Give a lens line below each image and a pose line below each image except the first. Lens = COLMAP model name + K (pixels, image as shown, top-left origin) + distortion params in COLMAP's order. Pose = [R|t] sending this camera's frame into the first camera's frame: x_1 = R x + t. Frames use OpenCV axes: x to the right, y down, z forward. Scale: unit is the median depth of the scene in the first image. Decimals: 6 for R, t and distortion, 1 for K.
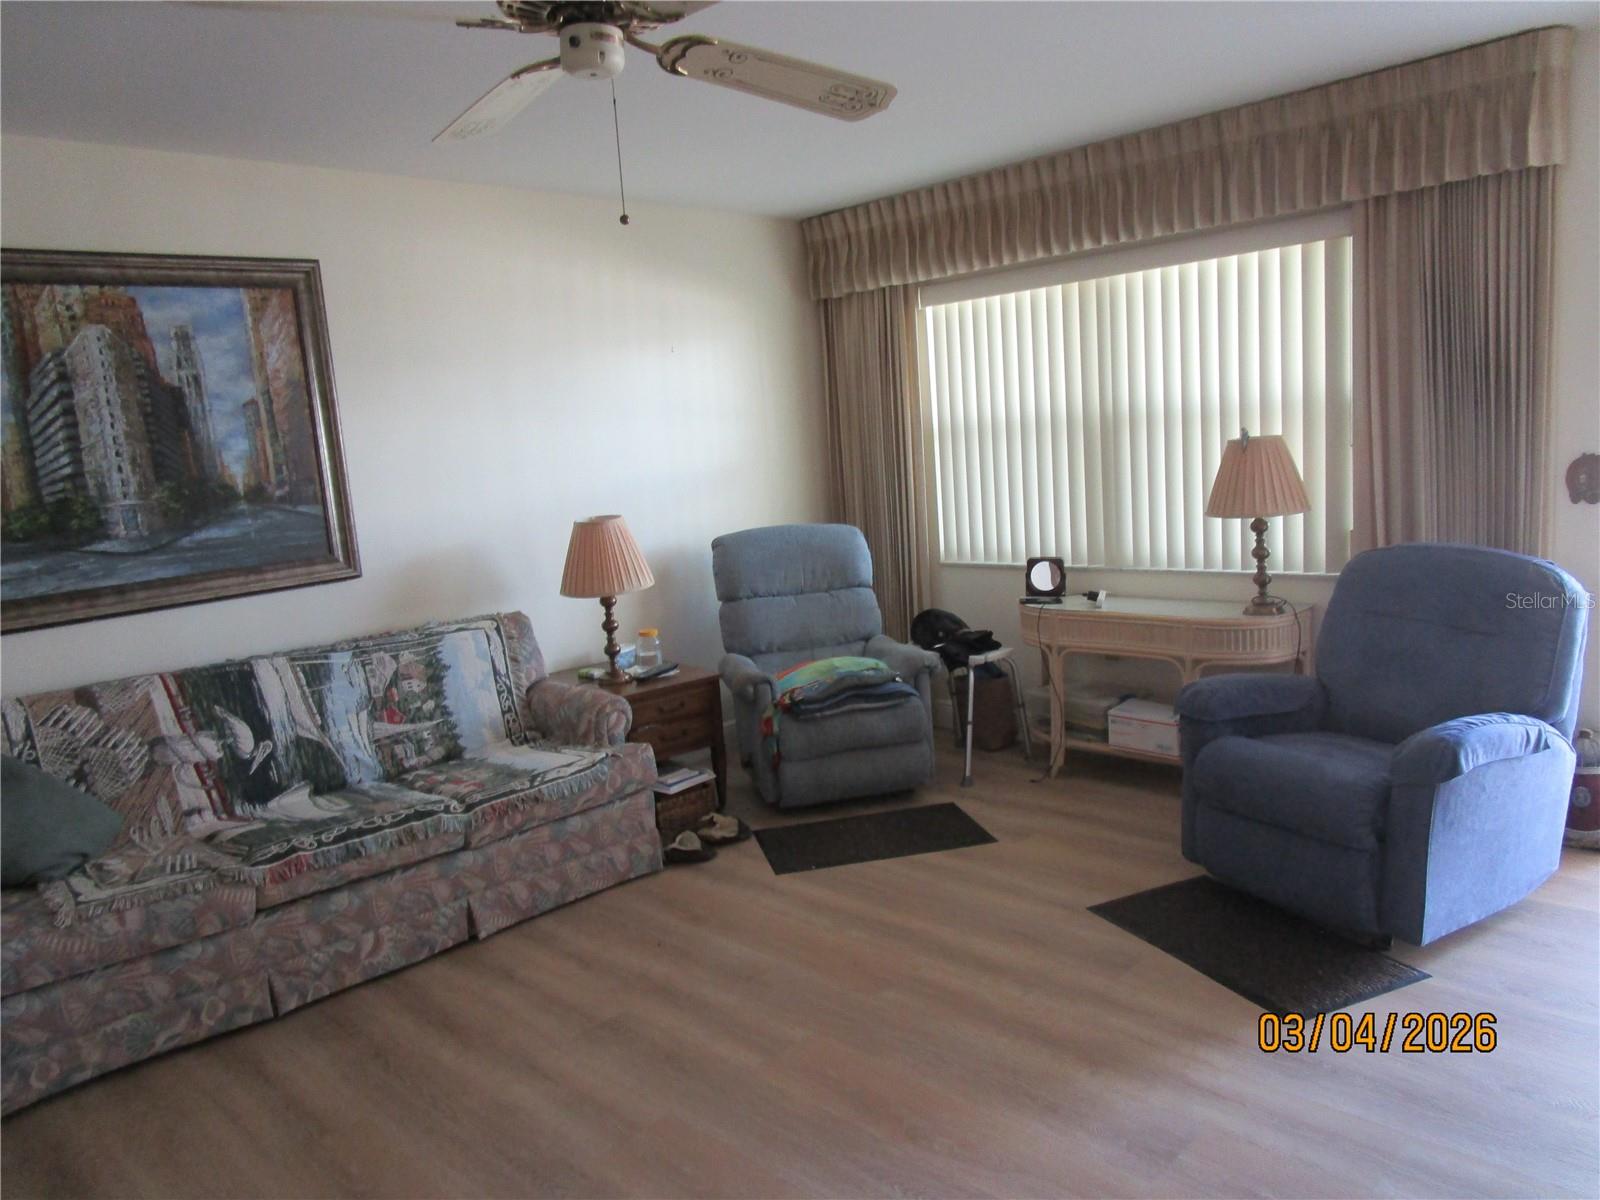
lens RADIAL K [[1141.1, 0, 802.3], [0, 1141.1, 605.2], [0, 0, 1]] dist [-0.024509, 0.011140]
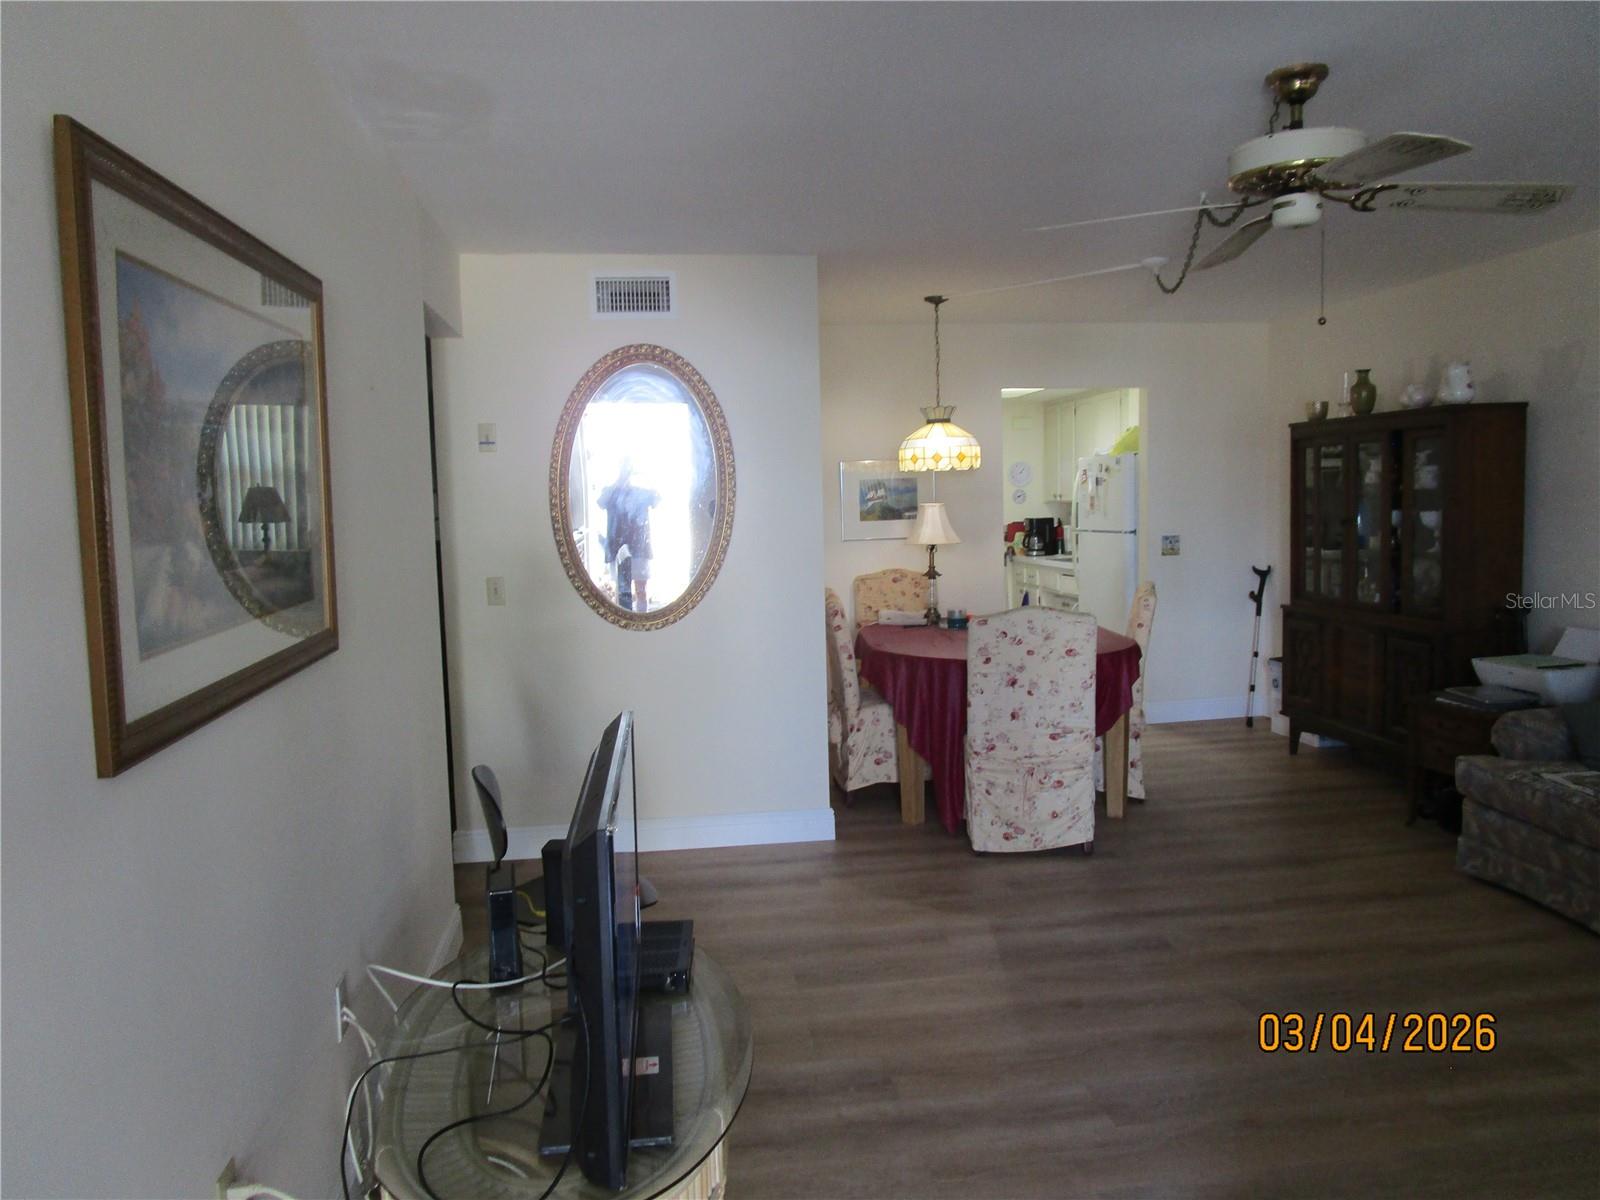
lens RADIAL K [[1141.1, 0, 798.8], [0, 1141.1, 608.4], [0, 0, 1]] dist [-0.024509, 0.011140]
pose [[-0.591674, 0.163643, -0.789394, 0.737686], [-0.048954, 0.970082, 0.237792, -0.171240], [0.804690, 0.179339, -0.565961, 0.753174]]
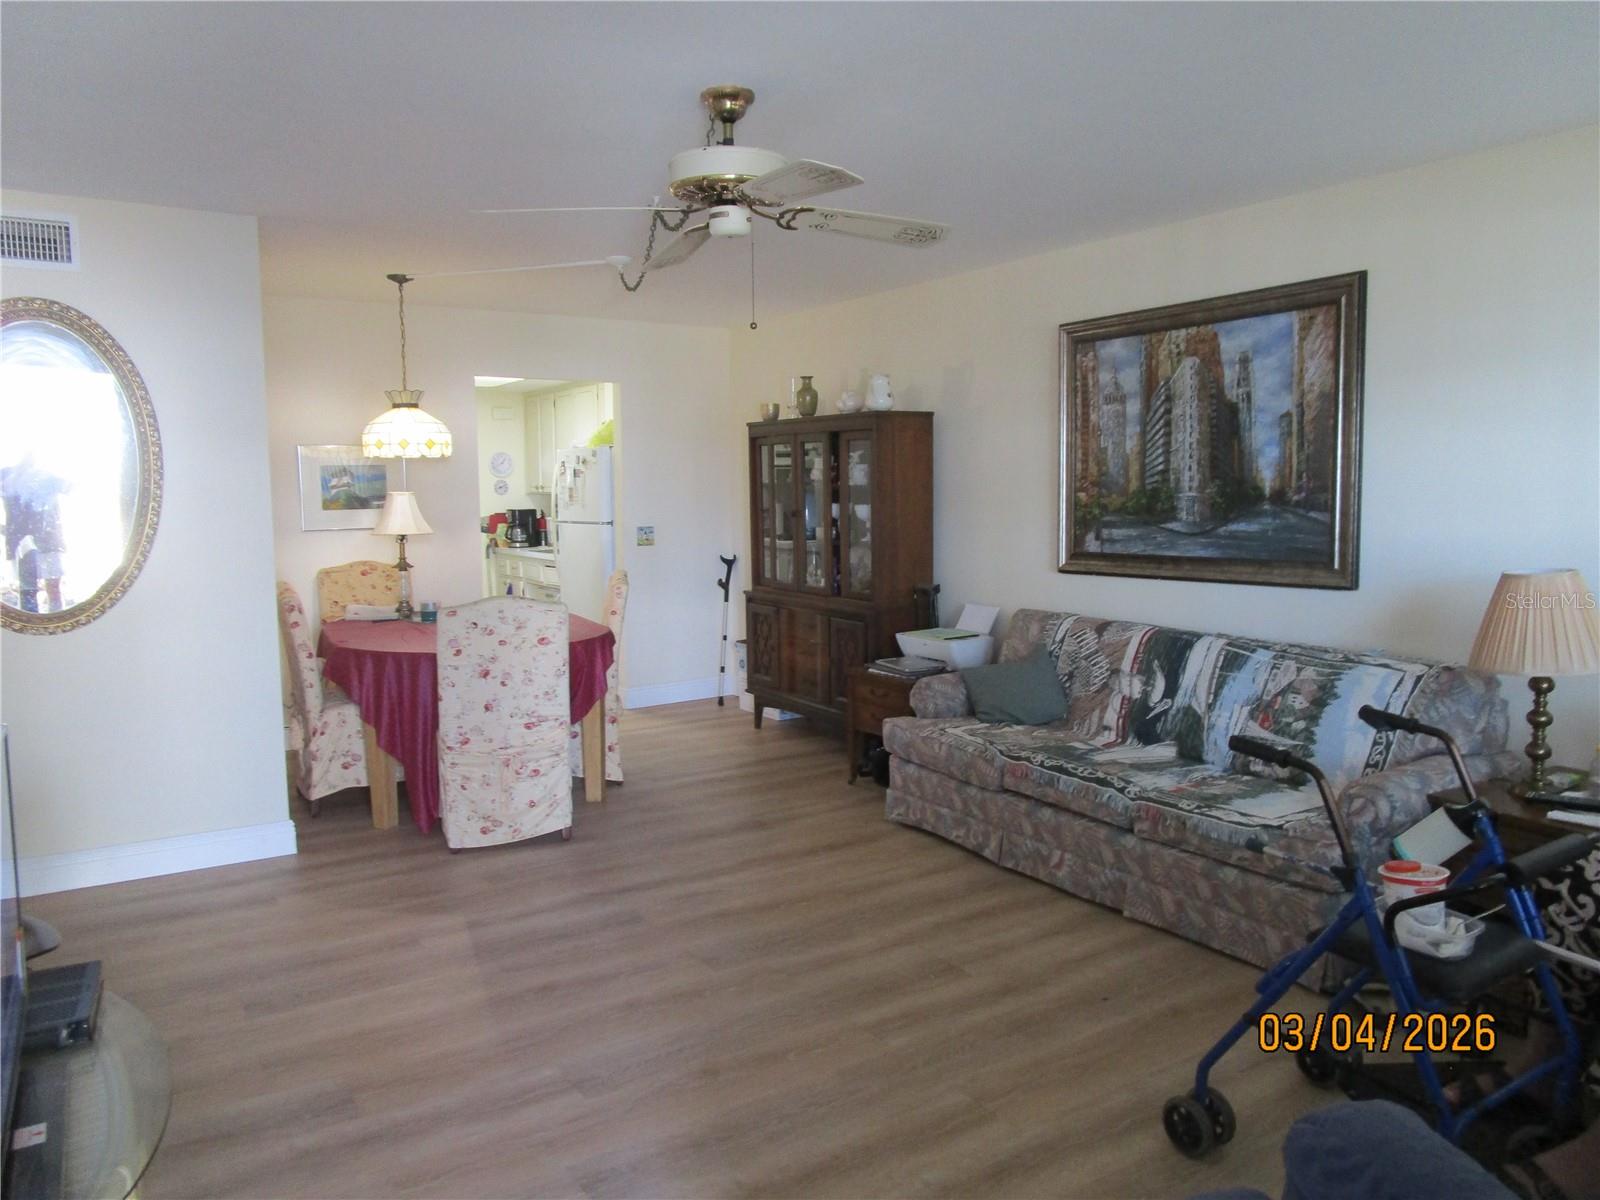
lens RADIAL K [[1141.1, 0, 797.2], [0, 1141.1, 607.5], [0, 0, 1]] dist [-0.024509, 0.011140]
pose [[-0.201201, 0.177829, -0.963273, 0.729829], [-0.121639, 0.971236, 0.204706, -0.168844], [0.971968, 0.158359, -0.173782, 0.778362]]
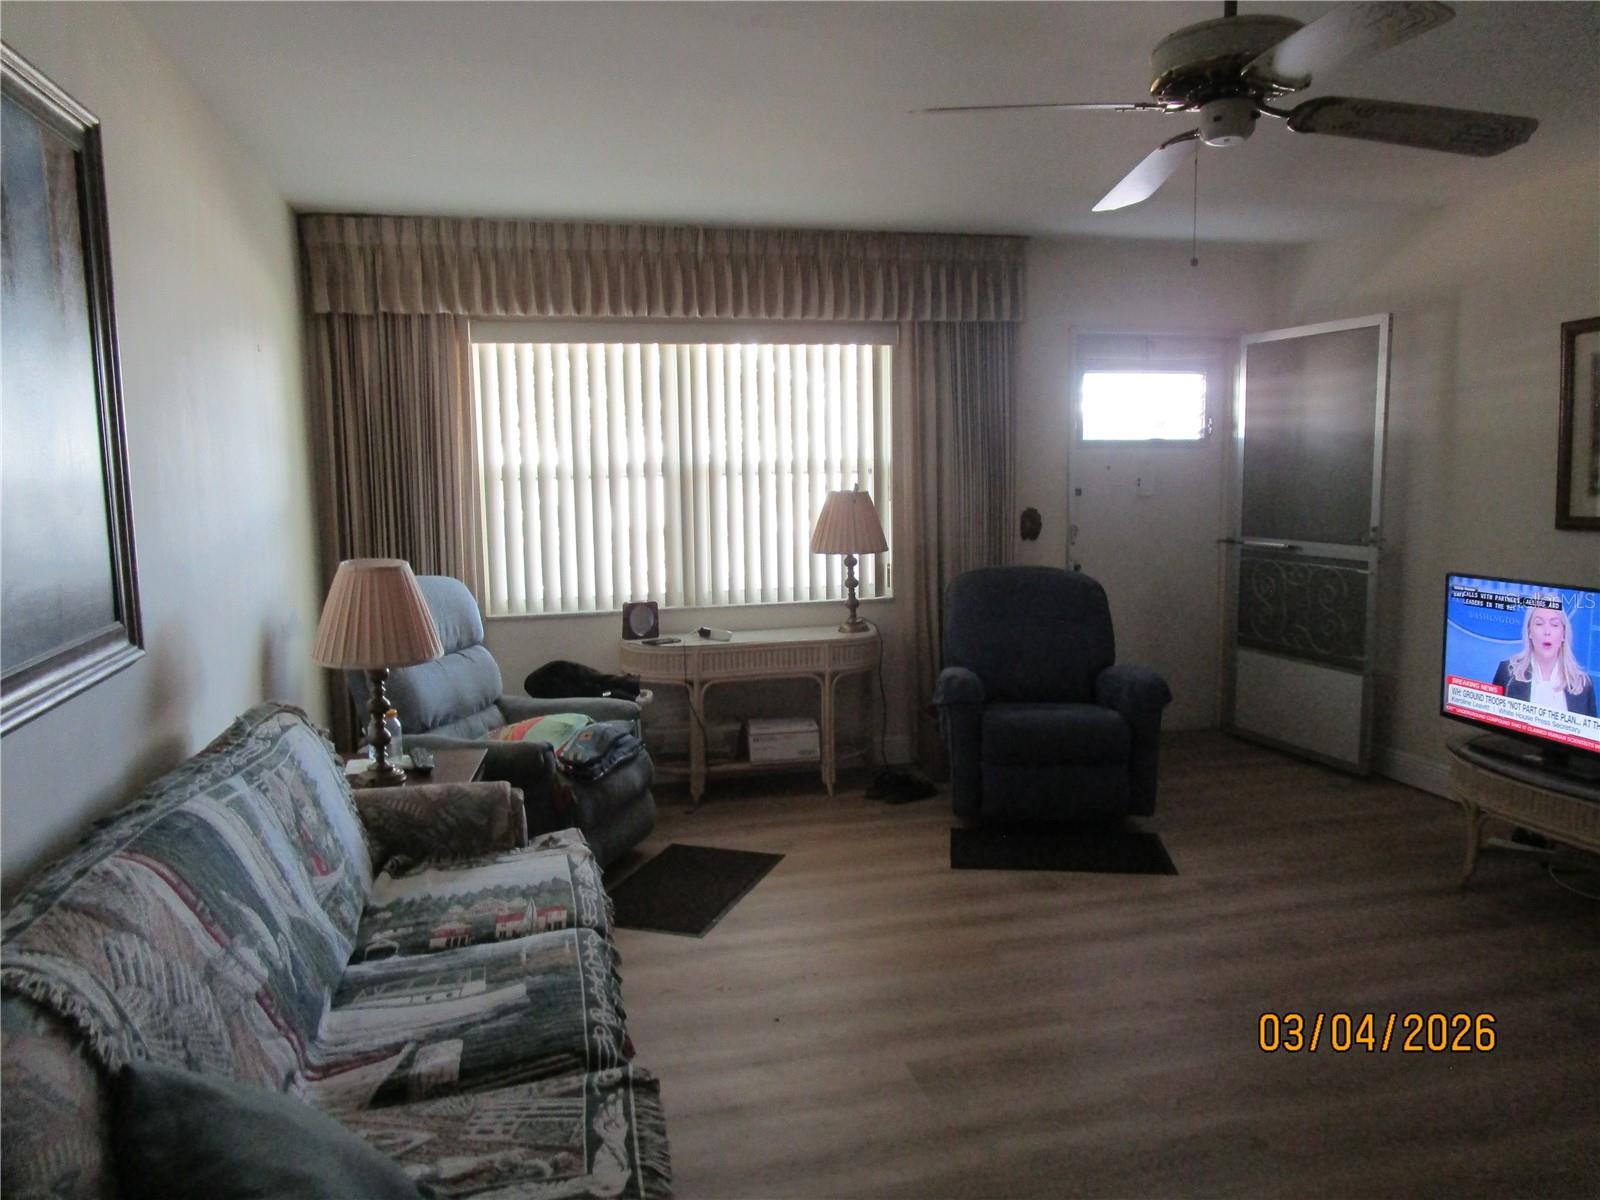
lens RADIAL K [[1141.1, 0, 799.6], [0, 1141.1, 601.4], [0, 0, 1]] dist [-0.024509, 0.011140]
pose [[0.510557, -0.036396, 0.859073, -0.789547], [0.105363, 0.994223, -0.020496, -0.006990], [-0.853364, 0.100979, 0.511442, 0.449050]]
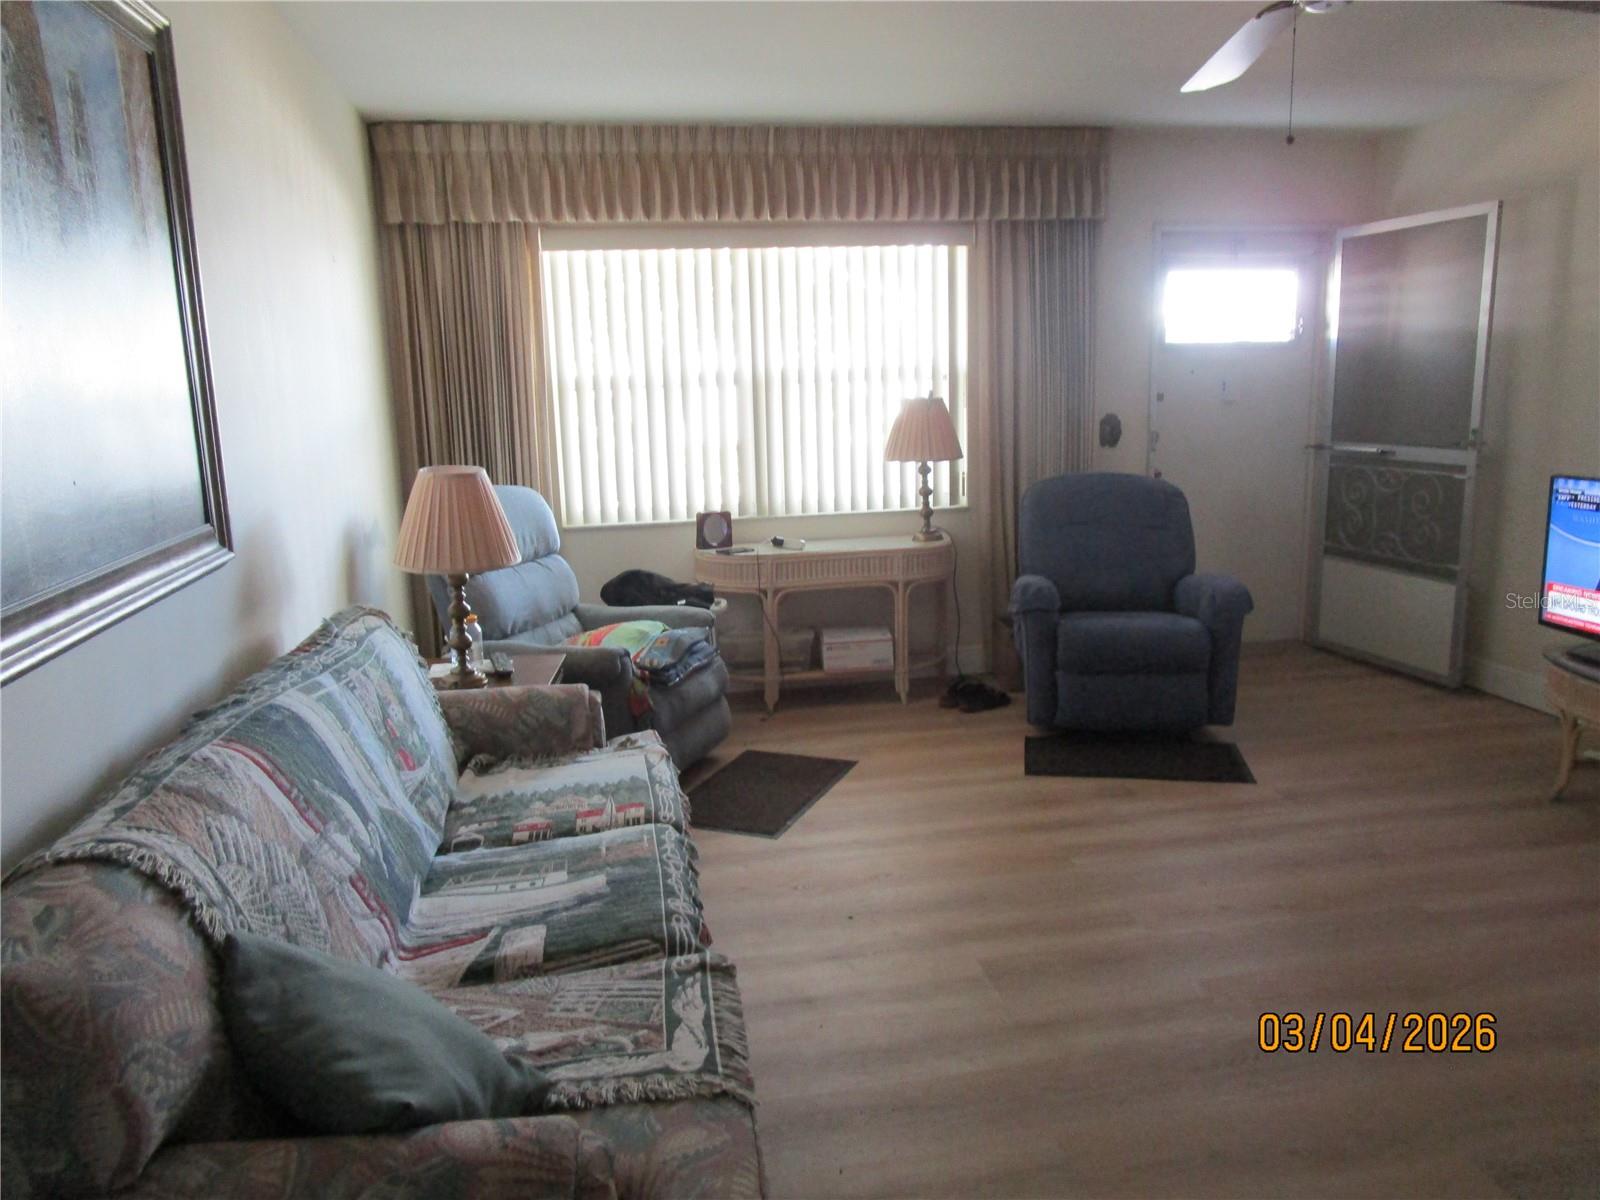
lens RADIAL K [[1141.1, 0, 798.9], [0, 1141.1, 601.5], [0, 0, 1]] dist [-0.024509, 0.011140]
pose [[0.564675, -0.098354, 0.819432, -0.787275], [0.108504, 0.993103, 0.044429, 0.002964], [-0.818150, 0.063824, 0.571452, 0.451866]]
